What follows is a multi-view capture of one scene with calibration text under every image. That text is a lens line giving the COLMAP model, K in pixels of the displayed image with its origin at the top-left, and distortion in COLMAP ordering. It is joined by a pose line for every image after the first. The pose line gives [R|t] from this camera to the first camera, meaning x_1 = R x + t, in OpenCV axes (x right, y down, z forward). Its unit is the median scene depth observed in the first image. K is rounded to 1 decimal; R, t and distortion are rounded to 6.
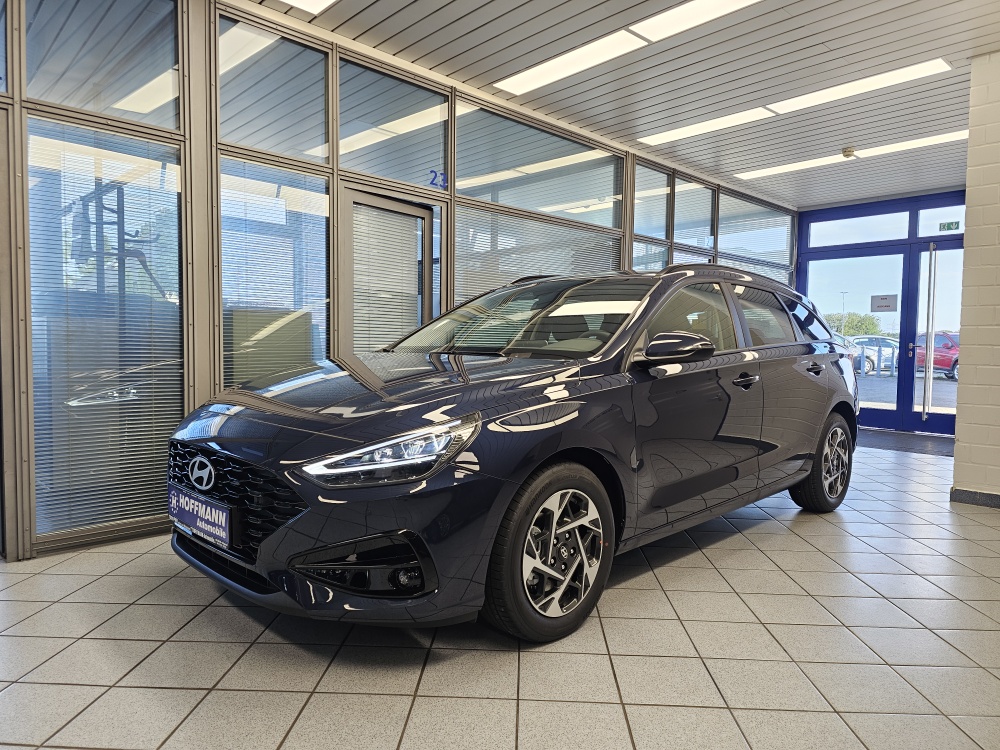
lens RADIAL K [[678.7, 0, 501.1], [0, 678.7, 370.5], [0, 0, 1]] dist [0.051274, -0.054780]
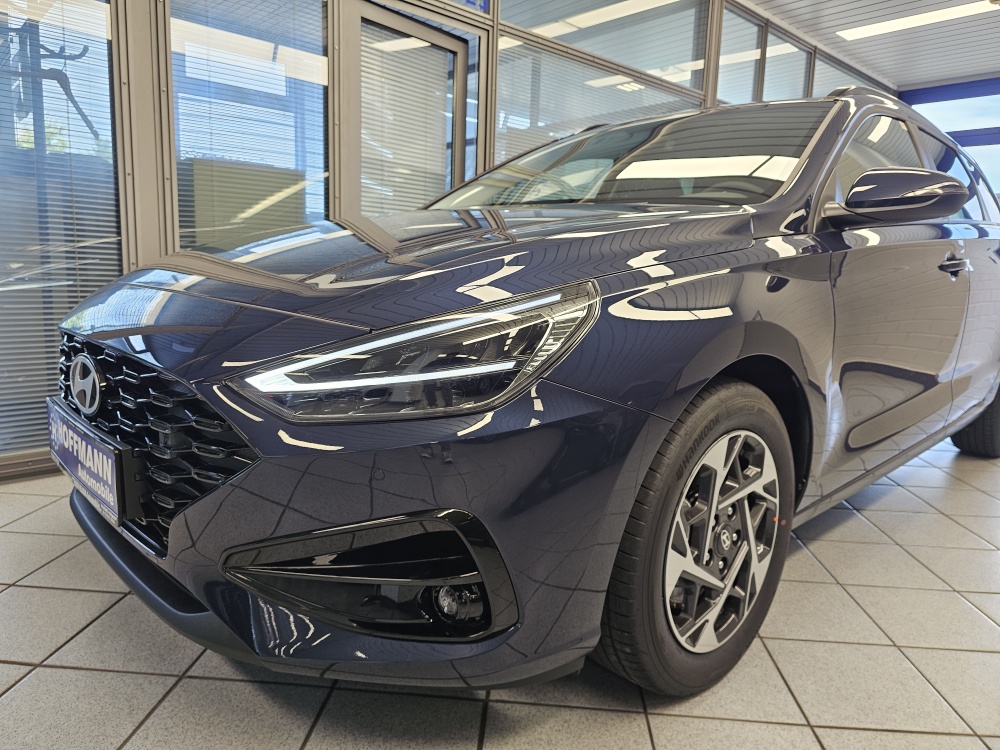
lens RADIAL K [[689.8, 0, 494.4], [0, 689.8, 368.8], [0, 0, 1]] dist [0.054832, -0.061103]
pose [[0.999227, 0.023670, -0.031372, -0.082883], [-0.019956, 0.993299, 0.113840, 0.064613], [0.033856, -0.113127, 0.993004, 0.438918]]
